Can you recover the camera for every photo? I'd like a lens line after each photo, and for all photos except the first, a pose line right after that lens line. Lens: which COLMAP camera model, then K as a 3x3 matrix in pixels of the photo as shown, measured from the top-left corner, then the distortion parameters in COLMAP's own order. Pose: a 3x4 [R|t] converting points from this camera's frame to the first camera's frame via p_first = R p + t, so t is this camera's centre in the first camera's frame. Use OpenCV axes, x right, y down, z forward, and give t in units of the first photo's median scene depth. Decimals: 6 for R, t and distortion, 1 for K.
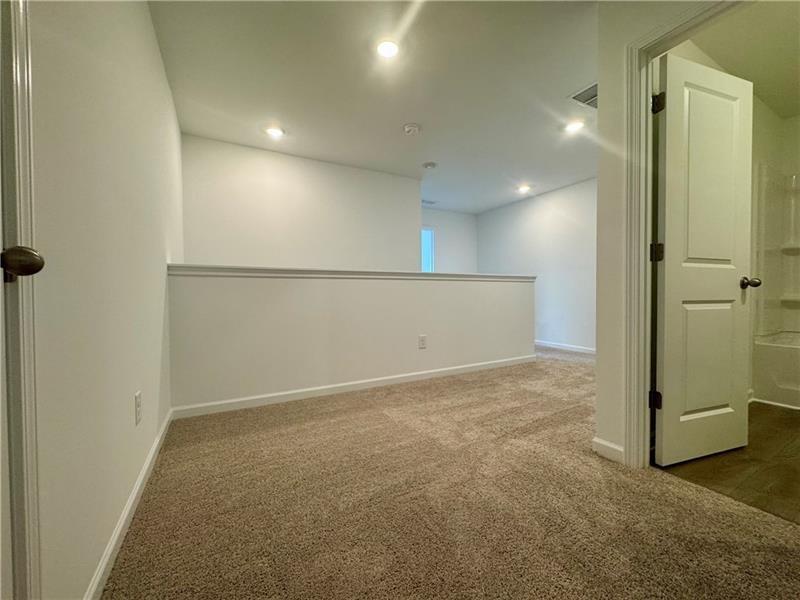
lens RADIAL K [[319.1, 0, 401.5], [0, 319.1, 300.0], [0, 0, 1]] dist [0.002610, 0.000288]
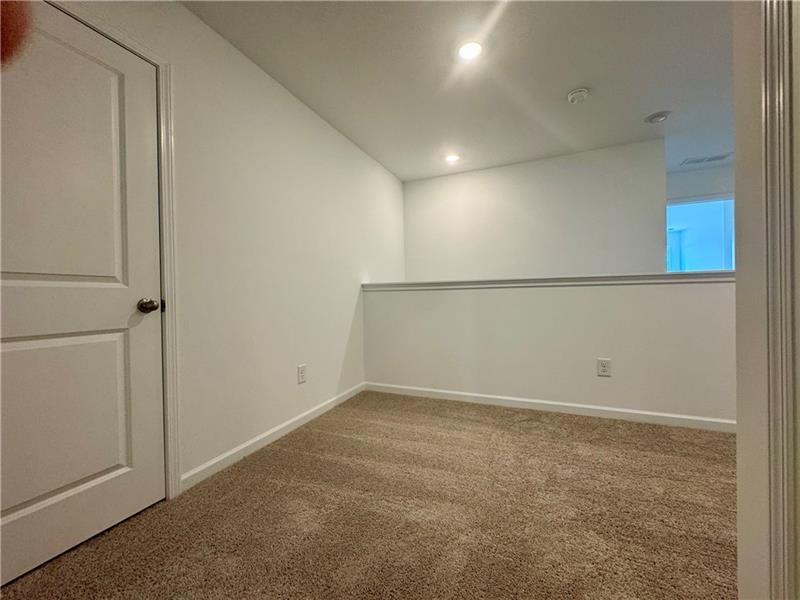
lens RADIAL K [[319.1, 0, 399.7], [0, 319.1, 298.0], [0, 0, 1]] dist [0.002610, 0.000288]
pose [[0.608277, -0.002863, -0.793719, 0.423606], [-0.003637, 0.999973, -0.006394, -0.028835], [0.793716, 0.006776, 0.608251, 0.185806]]
